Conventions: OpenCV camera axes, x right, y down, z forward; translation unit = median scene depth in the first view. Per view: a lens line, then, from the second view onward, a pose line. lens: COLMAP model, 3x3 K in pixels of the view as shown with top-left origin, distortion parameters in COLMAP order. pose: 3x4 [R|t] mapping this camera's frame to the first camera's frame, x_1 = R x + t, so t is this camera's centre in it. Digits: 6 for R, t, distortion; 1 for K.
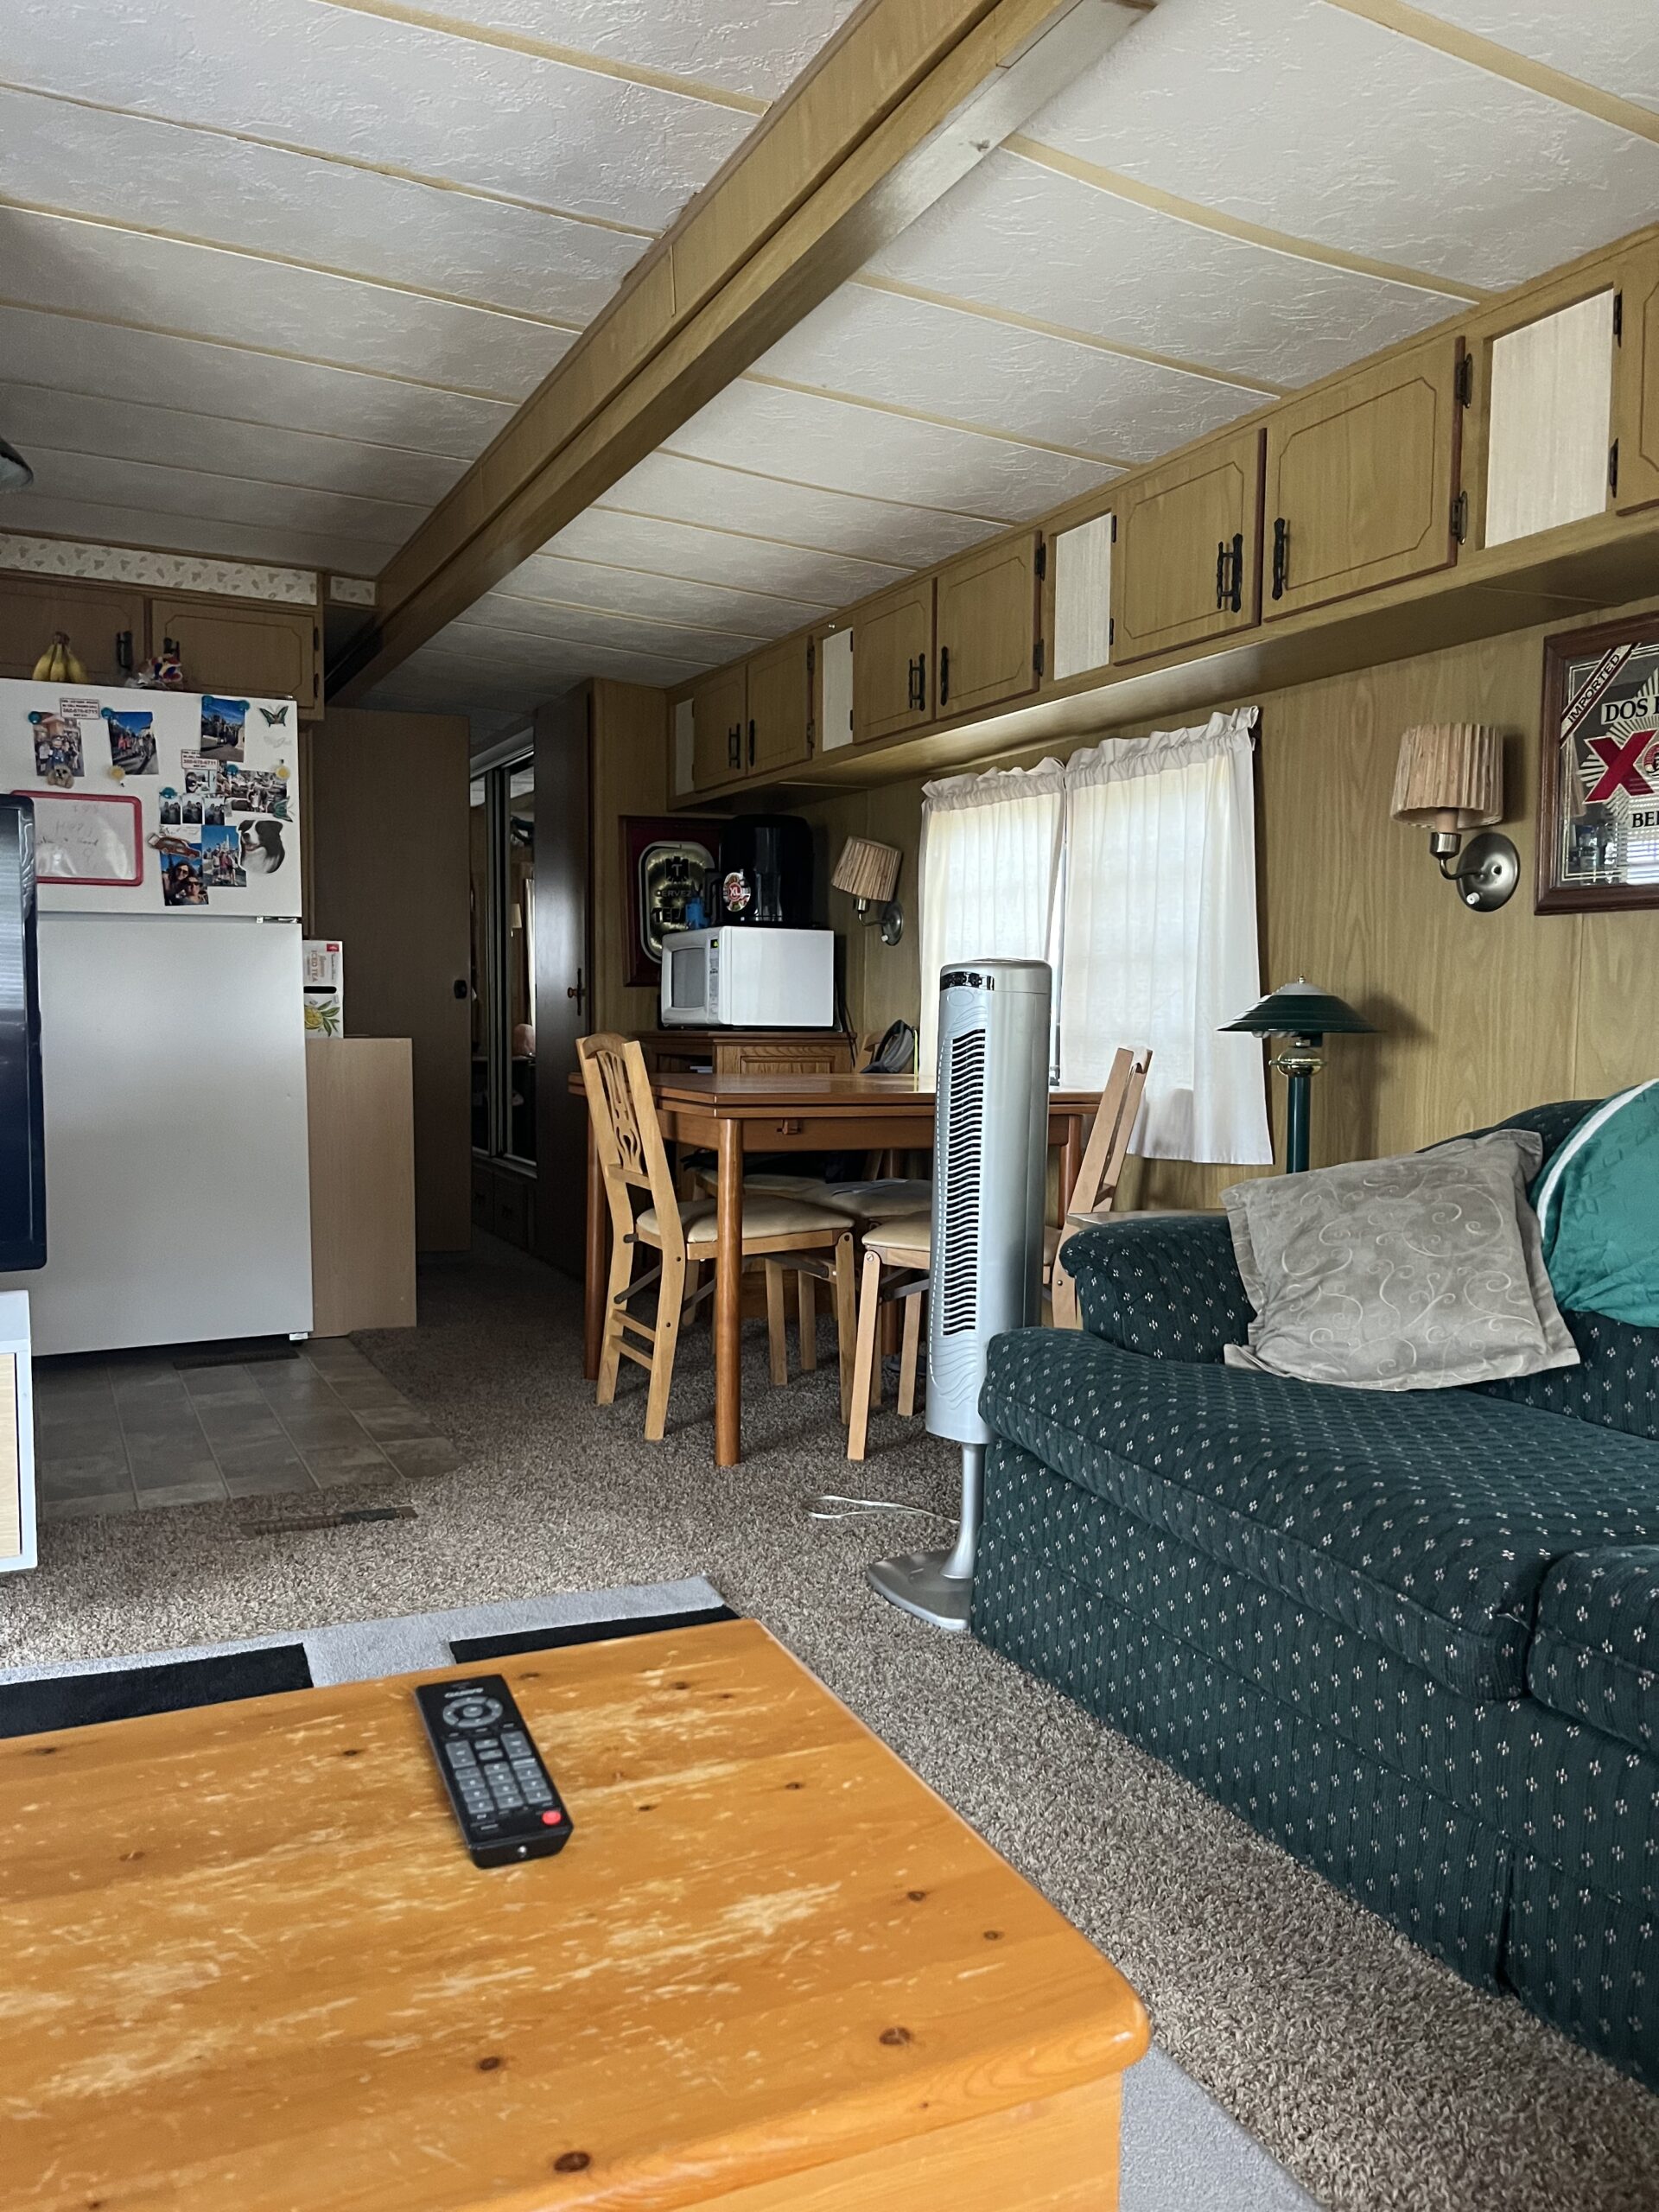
lens RADIAL K [[1677.6, 0, 830.9], [0, 1677.6, 1109.5], [0, 0, 1]] dist [0.058352, -0.085630]
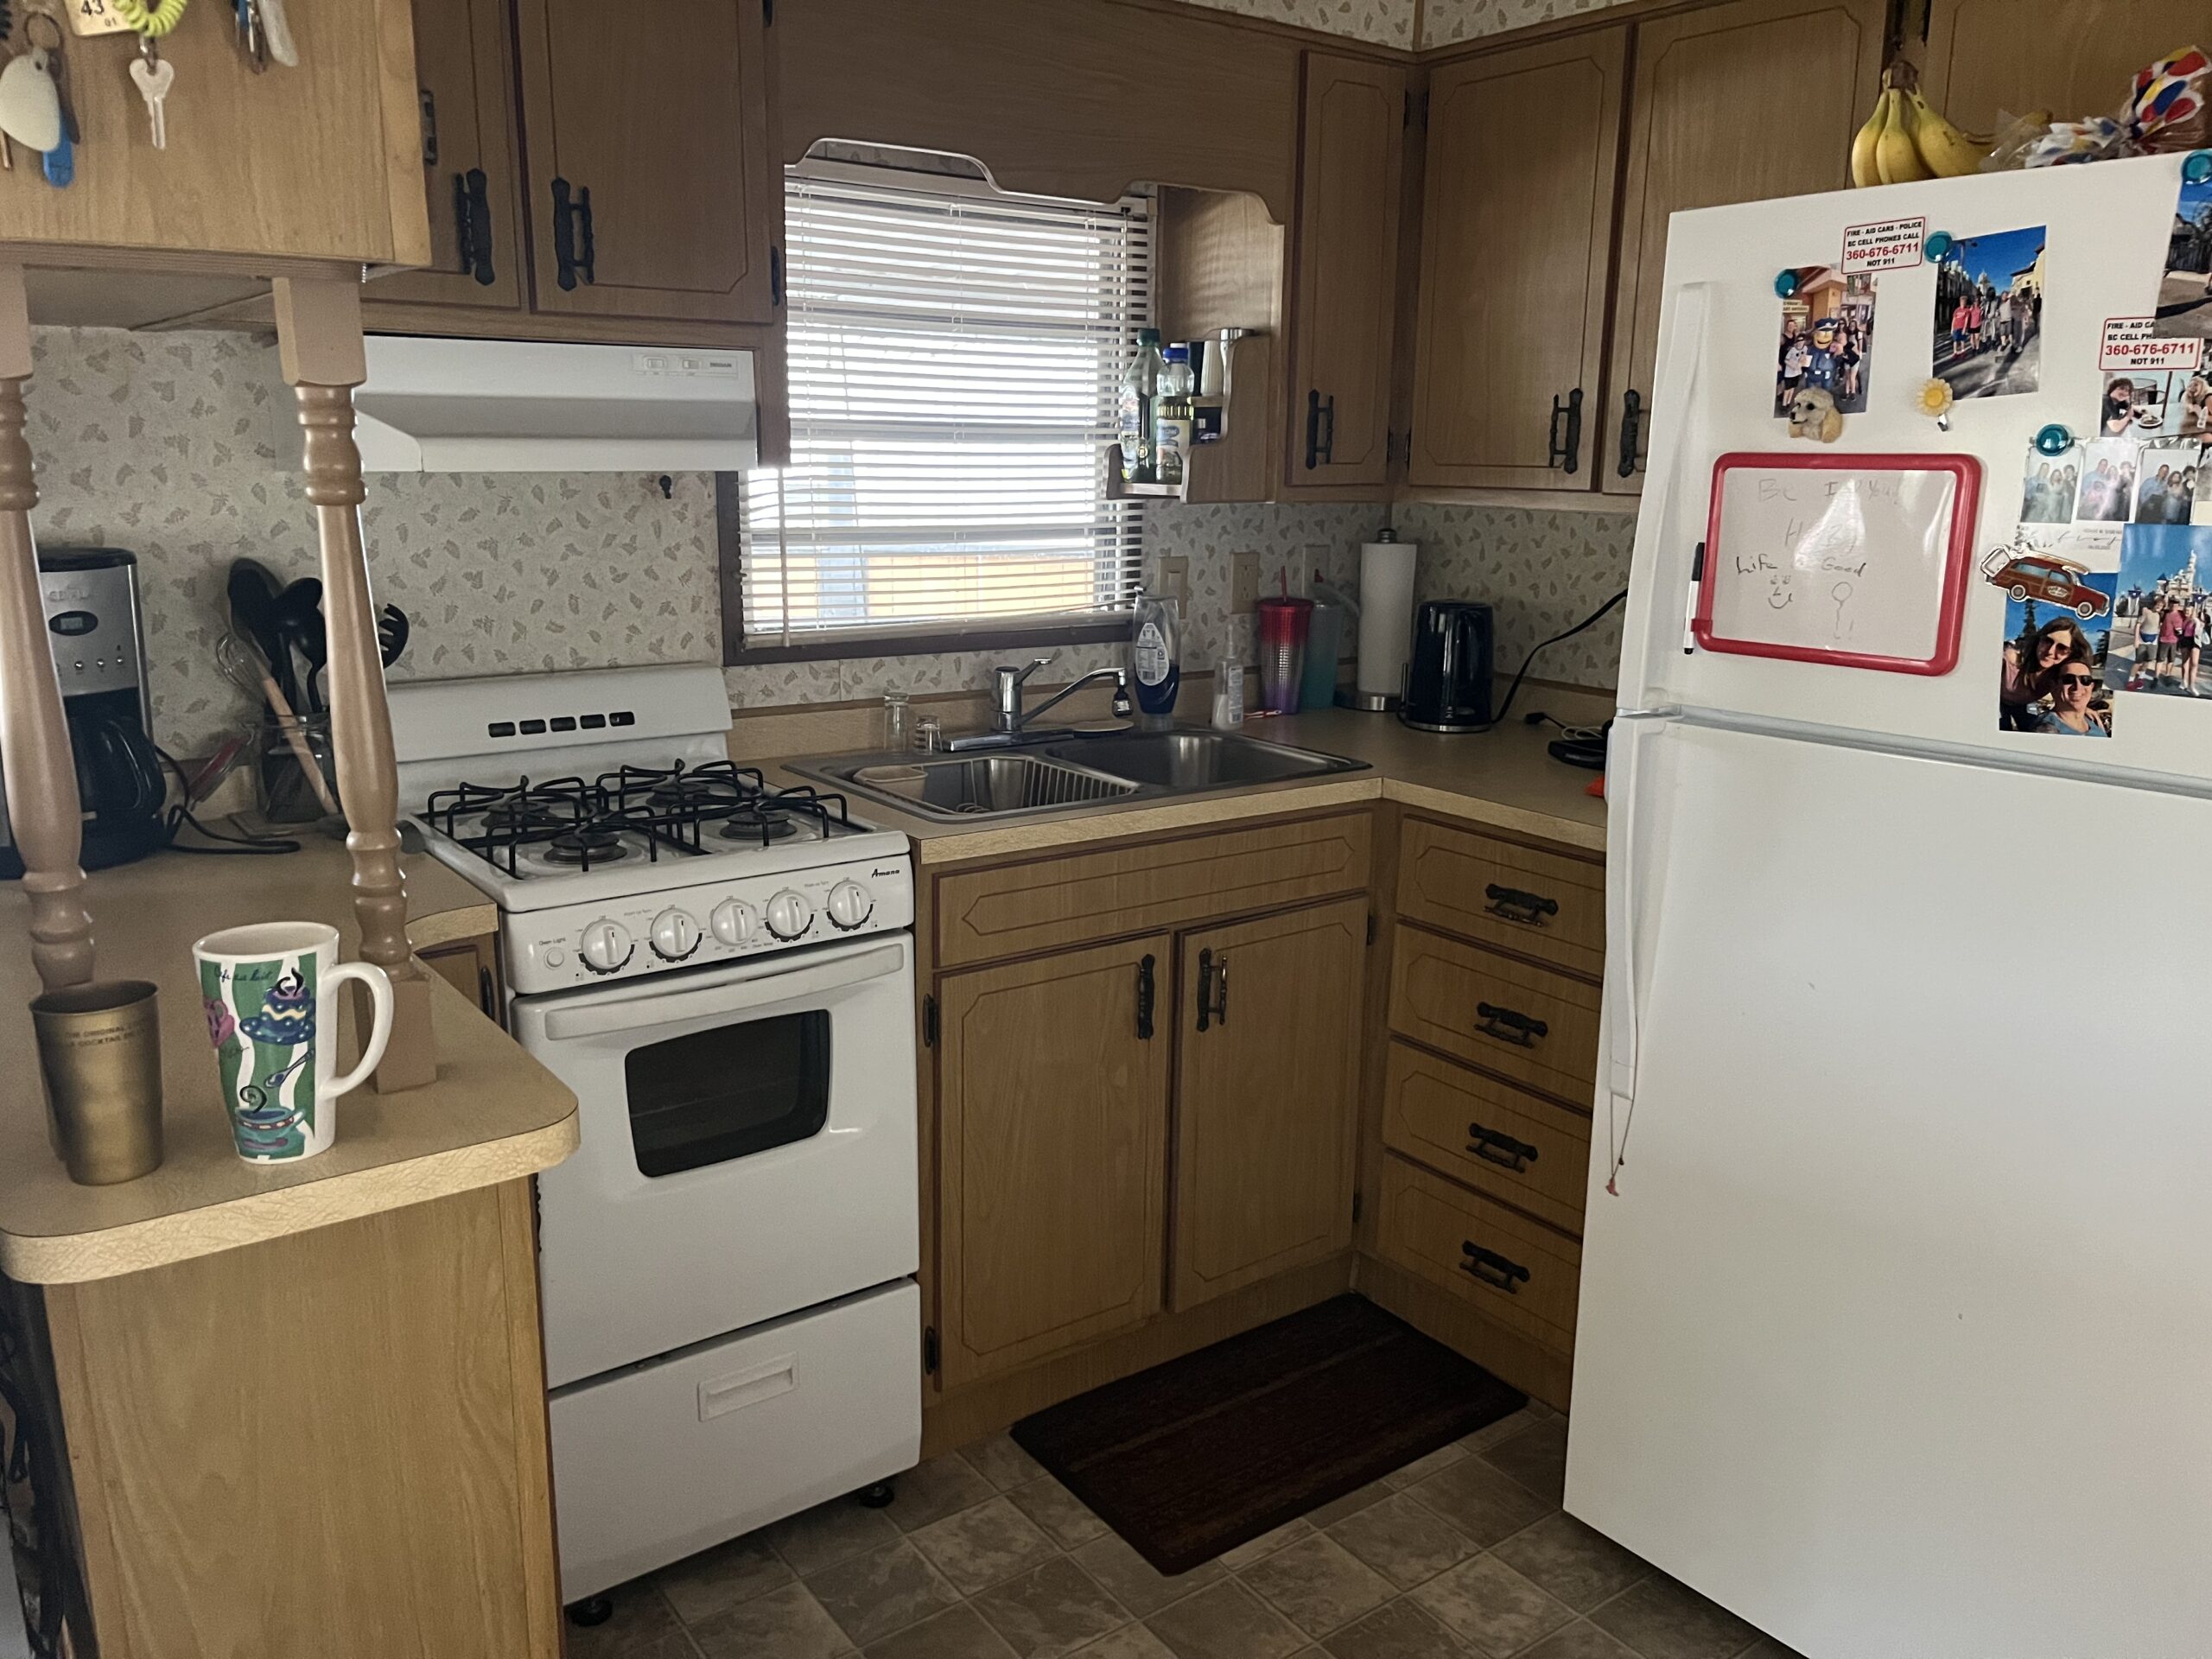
lens RADIAL K [[1677.6, 0, 1104.6], [0, 1677.6, 826.9], [0, 0, 1]] dist [0.058352, -0.085630]
pose [[0.179853, 0.210439, -0.960920, -0.046371], [-0.079242, 0.976774, 0.199080, -0.162099], [0.980497, 0.040341, 0.192352, 0.725772]]
